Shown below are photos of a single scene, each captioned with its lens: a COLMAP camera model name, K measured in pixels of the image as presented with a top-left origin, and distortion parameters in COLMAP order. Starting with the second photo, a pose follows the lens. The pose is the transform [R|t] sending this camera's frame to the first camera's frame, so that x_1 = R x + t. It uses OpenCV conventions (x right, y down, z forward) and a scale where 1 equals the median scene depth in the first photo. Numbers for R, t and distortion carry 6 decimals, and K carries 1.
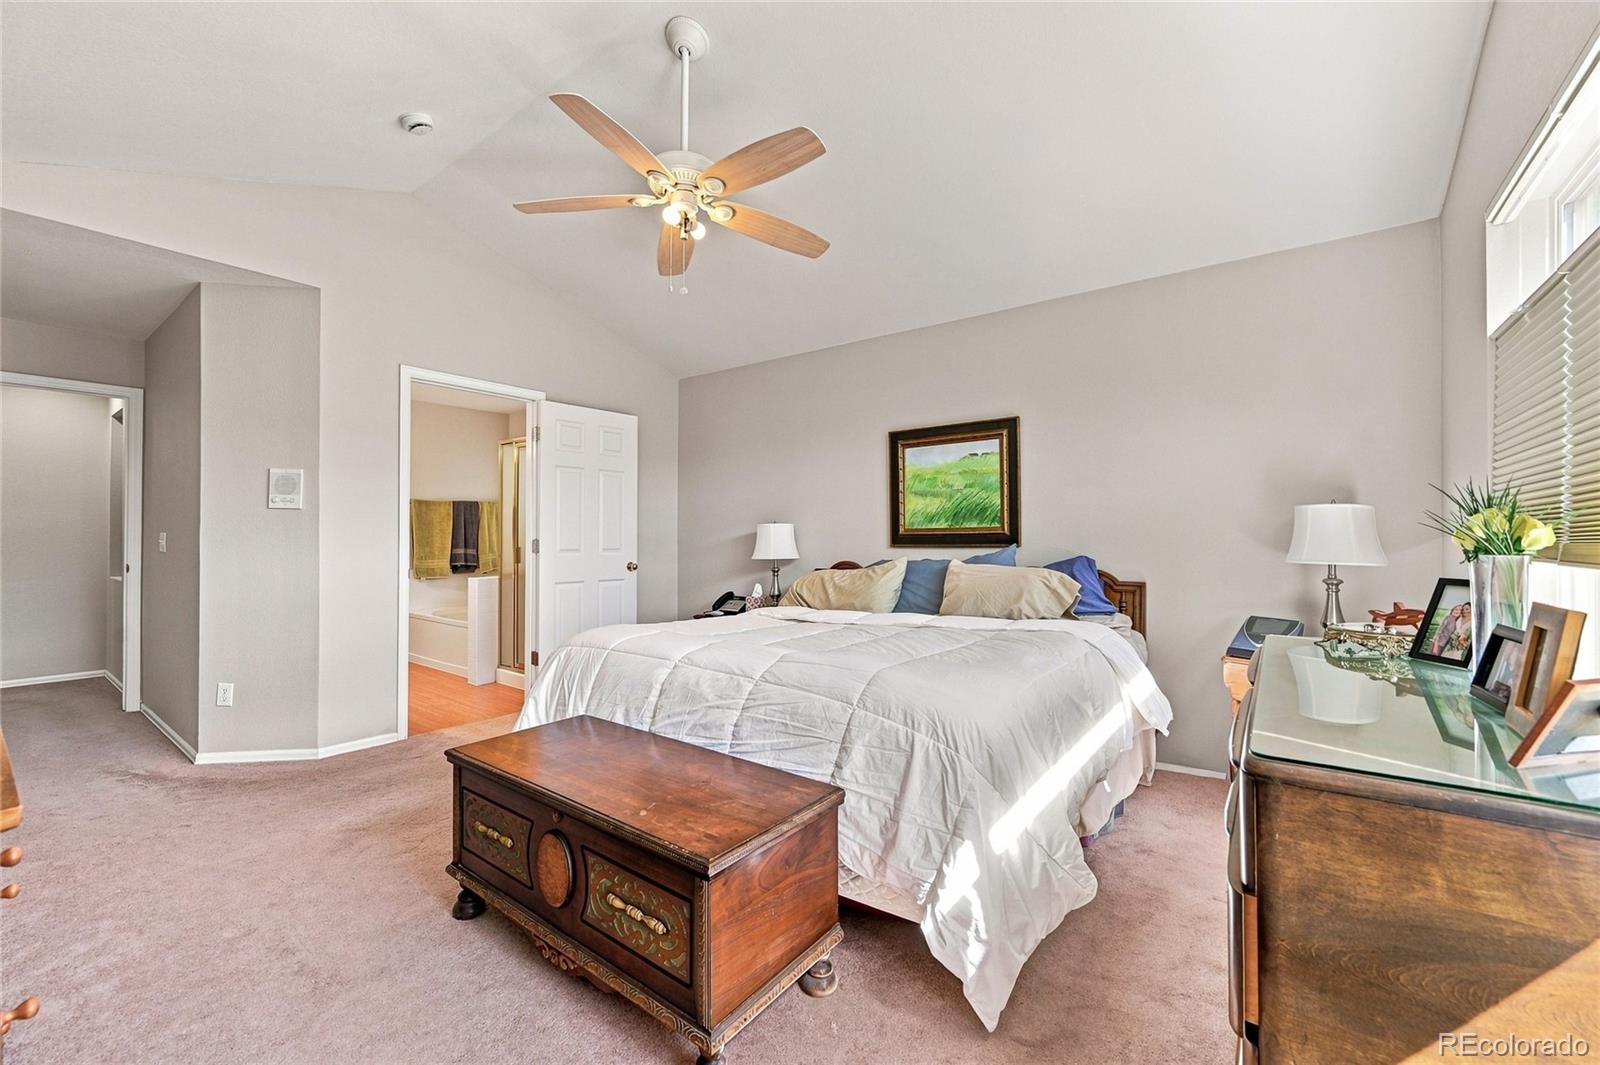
lens RADIAL K [[639.8, 0, 795.9], [0, 639.8, 525.3], [0, 0, 1]] dist [-0.000363, -0.000596]
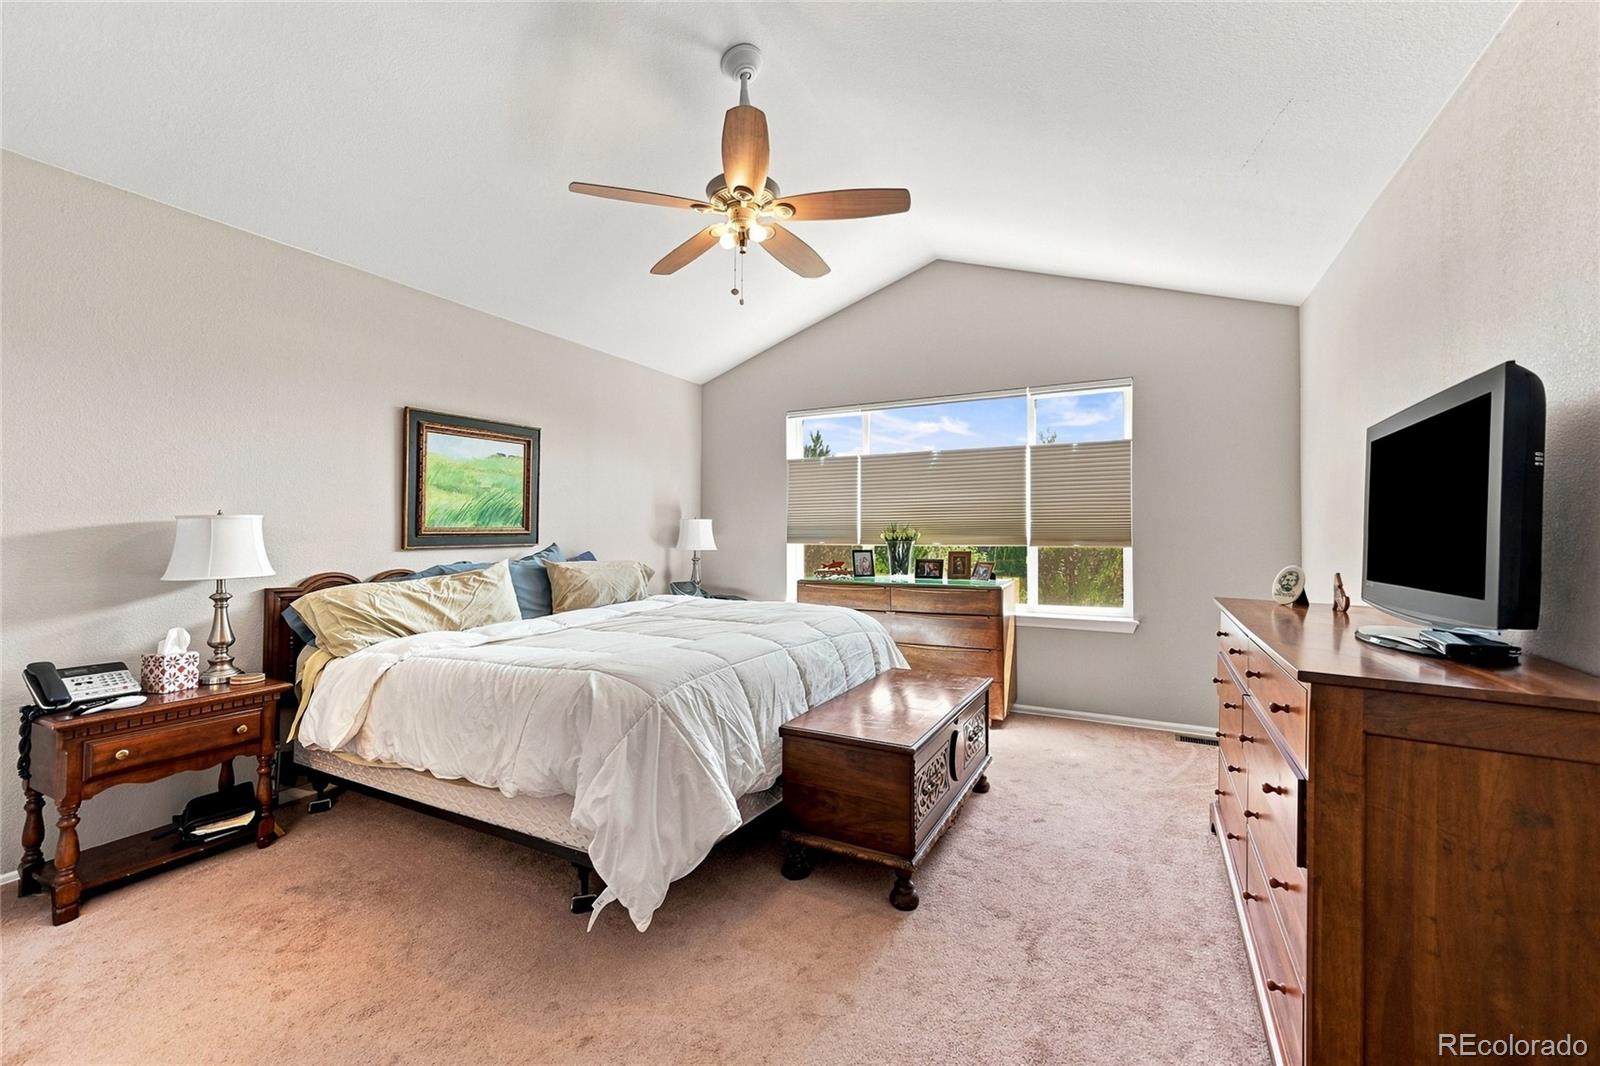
lens RADIAL K [[639.8, 0, 801.3], [0, 639.8, 535.9], [0, 0, 1]] dist [-0.000363, -0.000596]
pose [[-0.163301, 0.010285, 0.986523, -0.772680], [-0.000398, 0.999945, -0.010491, 0.025763], [-0.986576, -0.002105, -0.163288, 0.695123]]
